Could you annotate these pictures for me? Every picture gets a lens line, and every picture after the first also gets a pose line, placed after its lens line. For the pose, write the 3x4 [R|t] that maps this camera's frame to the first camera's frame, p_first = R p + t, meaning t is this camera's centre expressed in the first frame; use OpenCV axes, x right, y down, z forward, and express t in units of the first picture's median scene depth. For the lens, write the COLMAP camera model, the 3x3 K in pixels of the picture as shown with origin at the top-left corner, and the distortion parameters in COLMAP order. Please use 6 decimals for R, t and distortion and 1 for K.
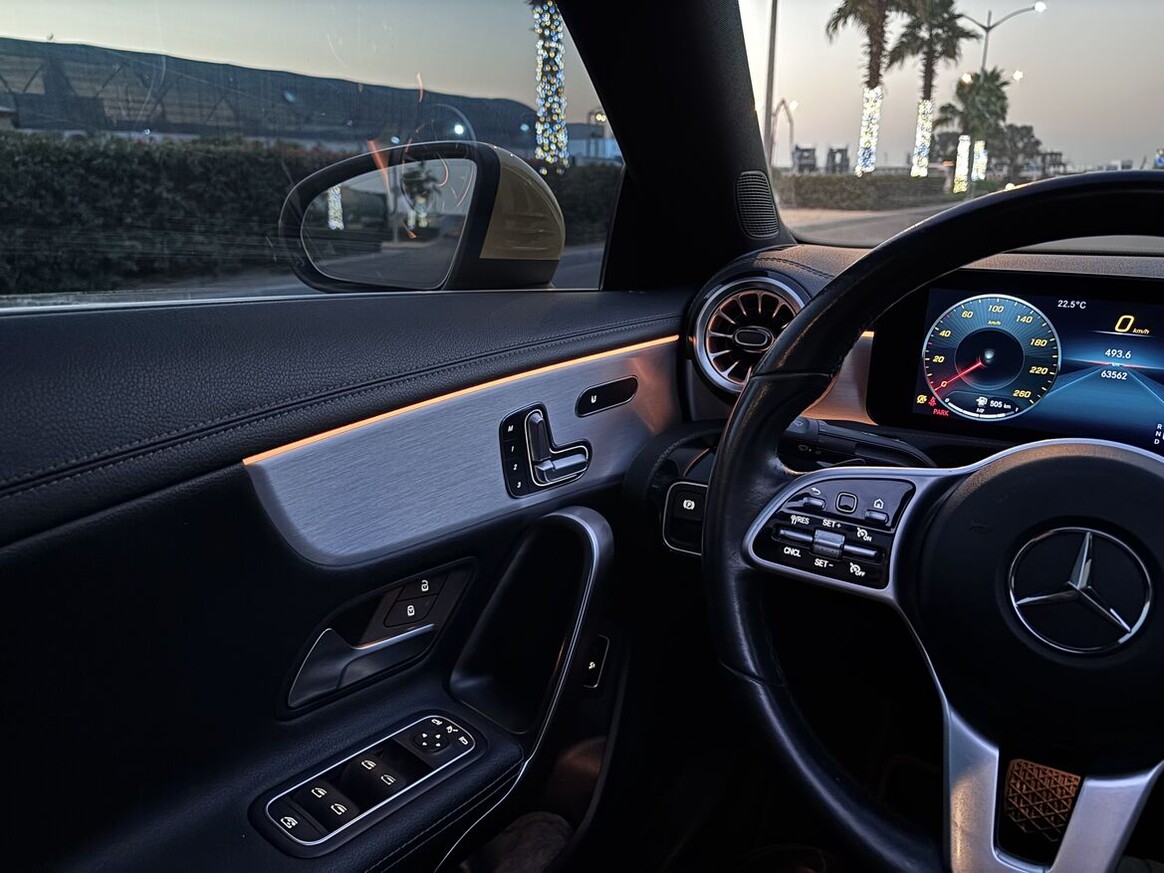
lens RADIAL K [[865.5, 0, 579.5], [0, 865.5, 439.4], [0, 0, 1]] dist [0.004162, -0.000304]
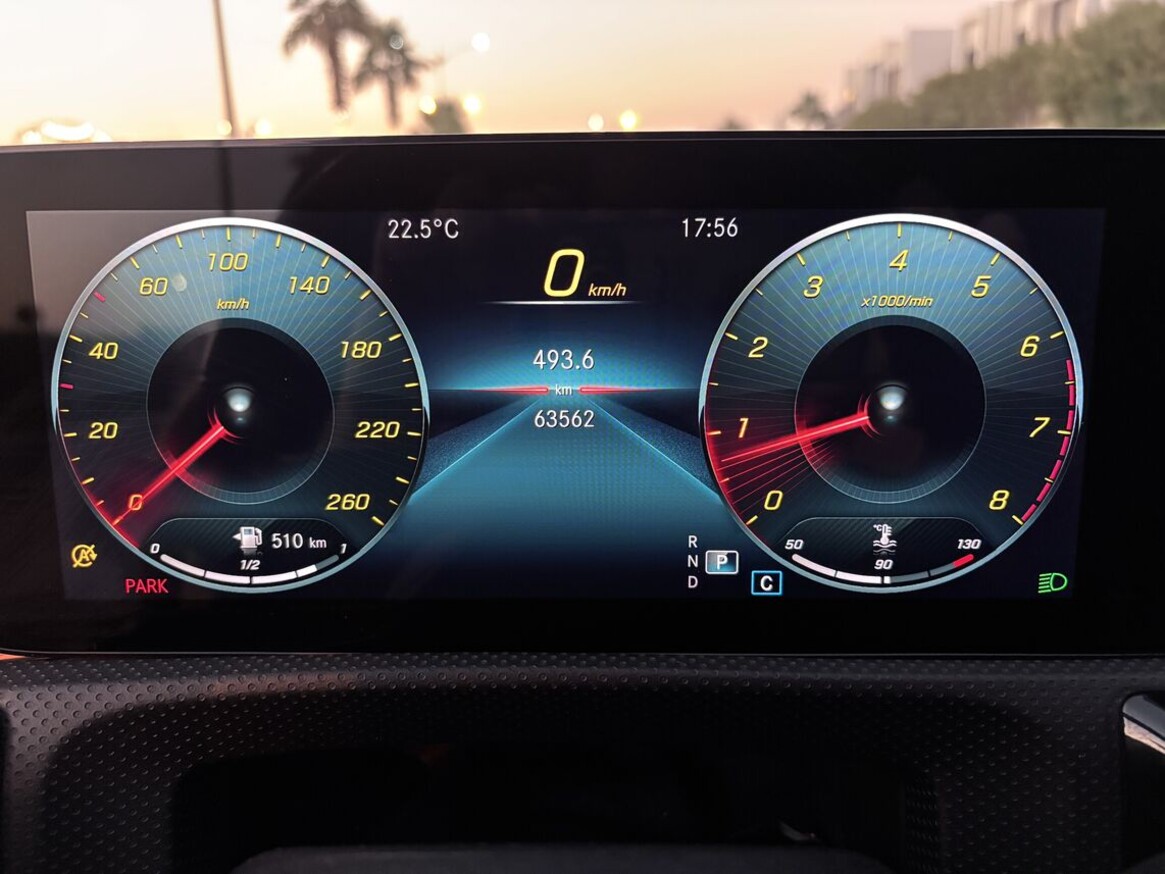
lens RADIAL K [[866.2, 0, 583.9], [0, 866.2, 437.0], [0, 0, 1]] dist [0.004162, -0.000304]
pose [[0.849996, -0.152777, 0.504148, 0.415765], [0.168703, 0.985564, 0.014230, -0.066373], [-0.499044, 0.072956, 0.863500, 0.647140]]
